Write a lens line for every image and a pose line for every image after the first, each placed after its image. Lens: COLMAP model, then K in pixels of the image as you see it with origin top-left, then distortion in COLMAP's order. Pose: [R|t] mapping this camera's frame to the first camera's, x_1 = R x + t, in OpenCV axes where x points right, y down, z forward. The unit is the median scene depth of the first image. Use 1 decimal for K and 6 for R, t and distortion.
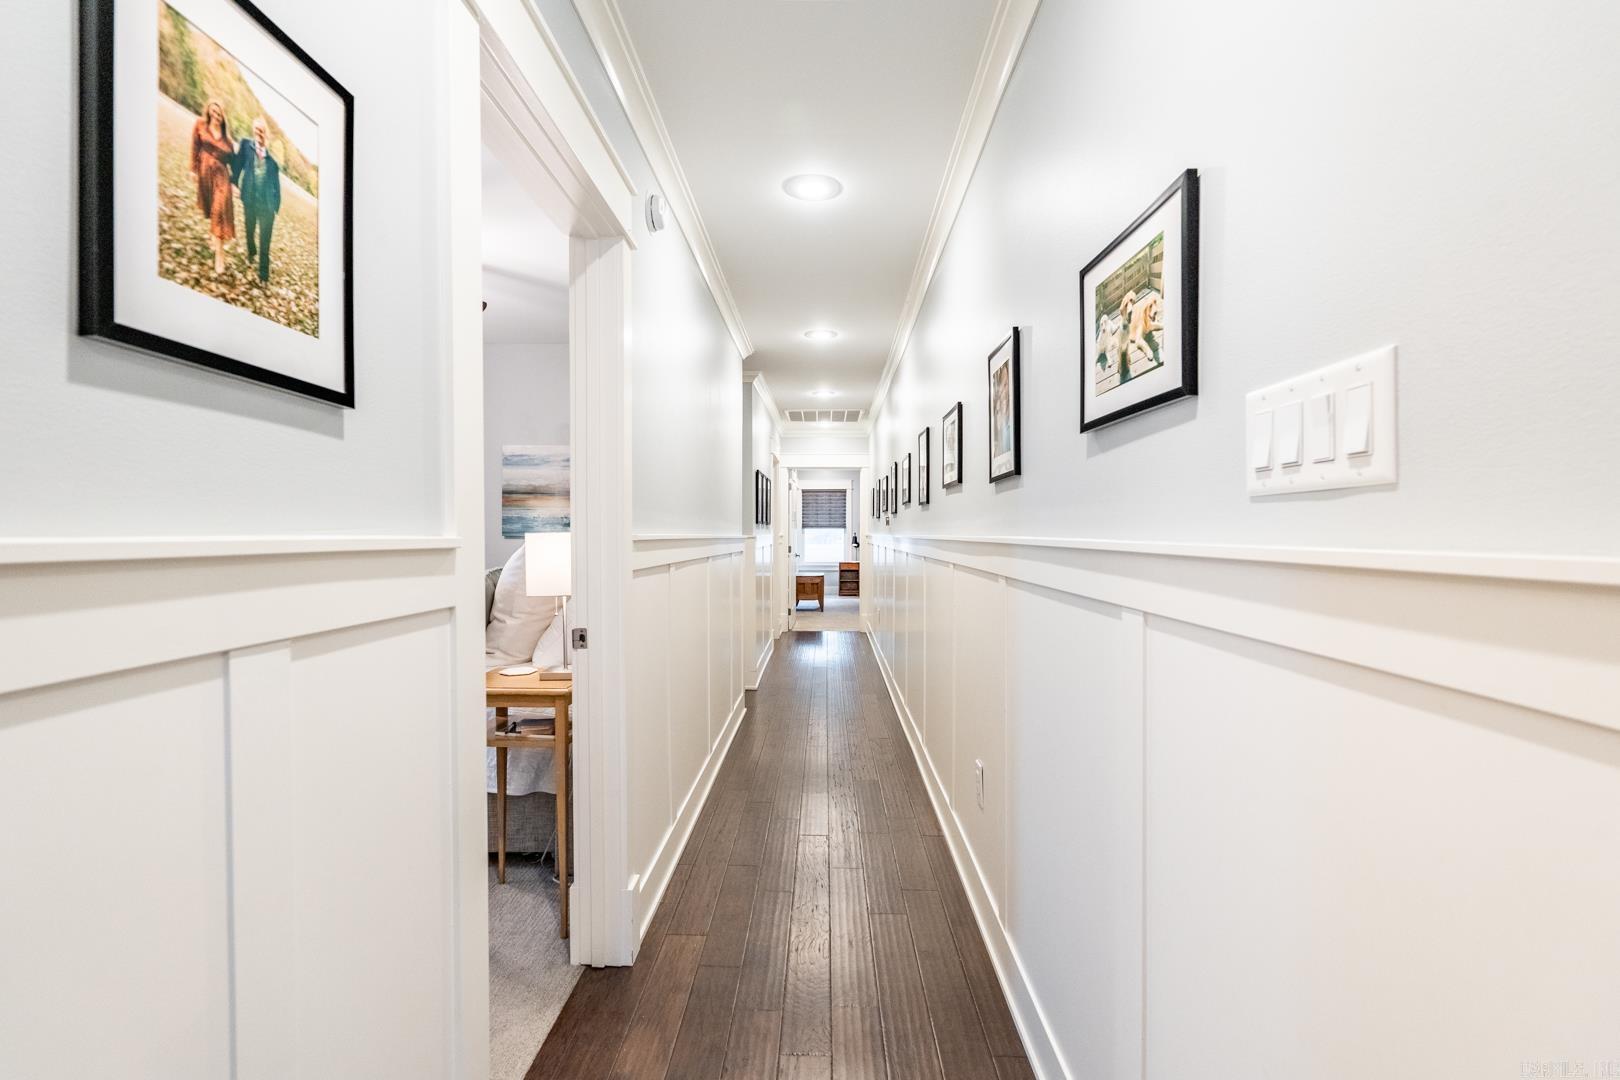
lens RADIAL K [[720.8, 0, 814.4], [0, 720.8, 531.3], [0, 0, 1]] dist [-0.003223, 0.000094]
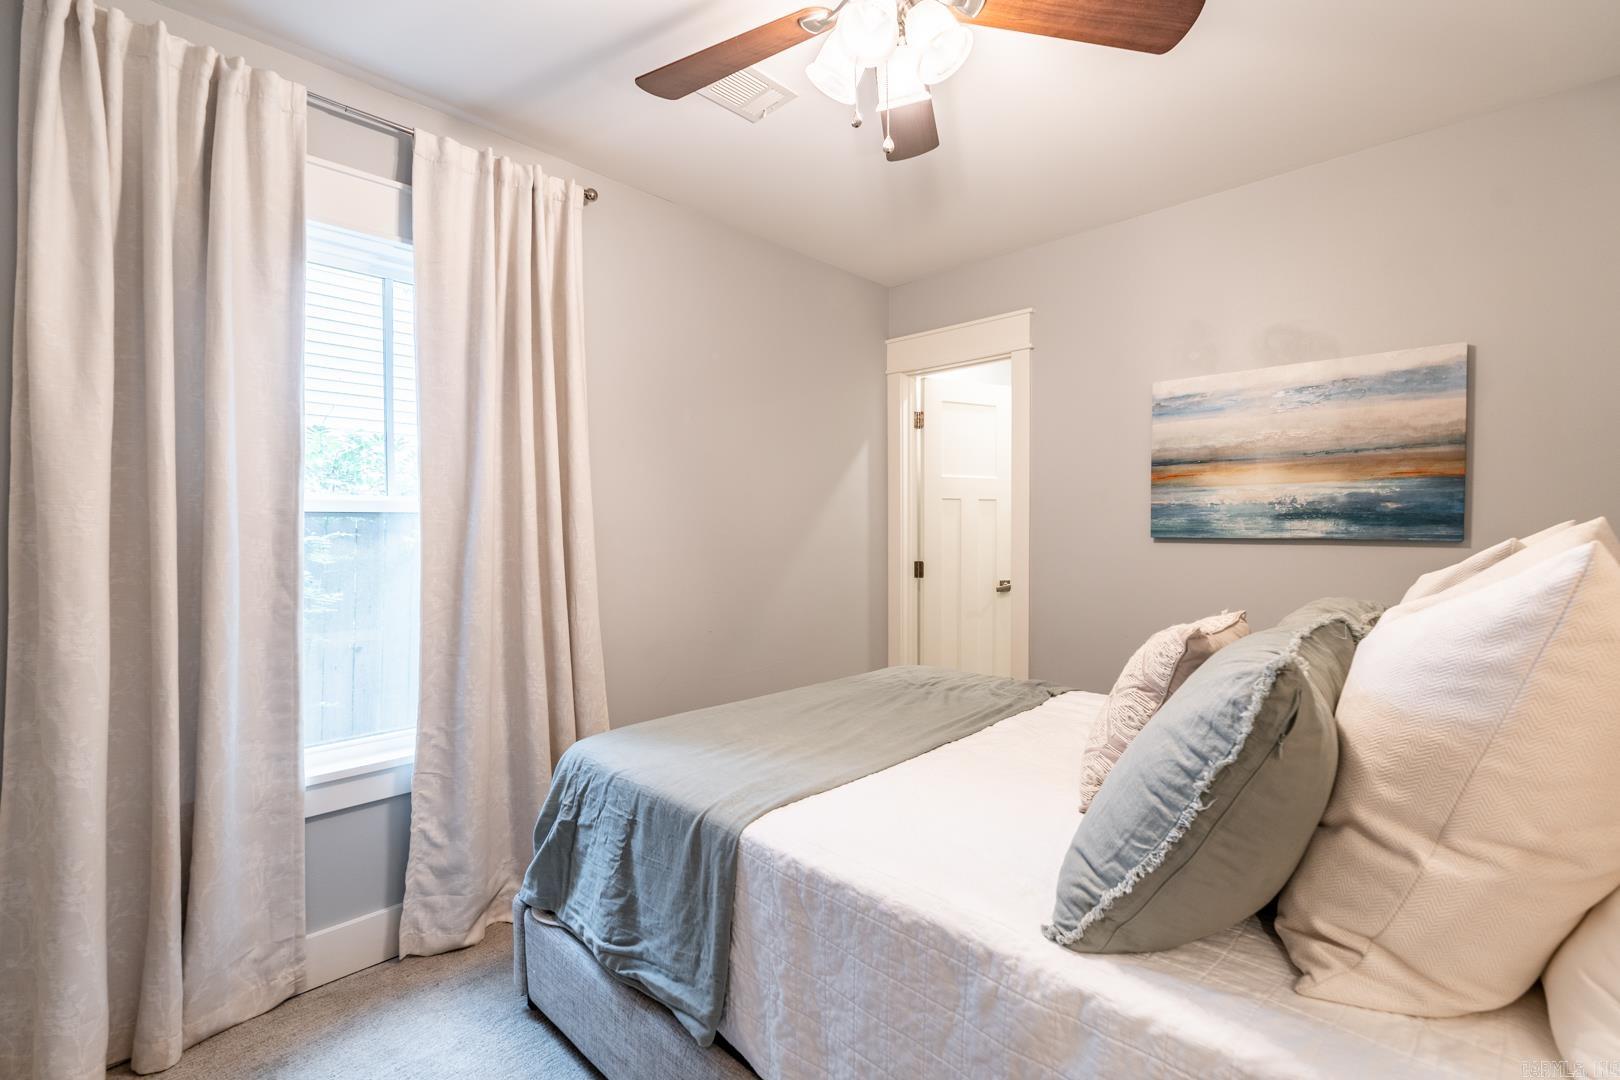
lens RADIAL K [[720.8, 0, 812.6], [0, 720.8, 533.8], [0, 0, 1]] dist [-0.003223, 0.000094]
pose [[0.744904, 0.006087, -0.667144, -0.247441], [-0.001124, 0.999968, 0.007868, -0.000925], [0.667171, -0.005111, 0.744887, 0.379413]]
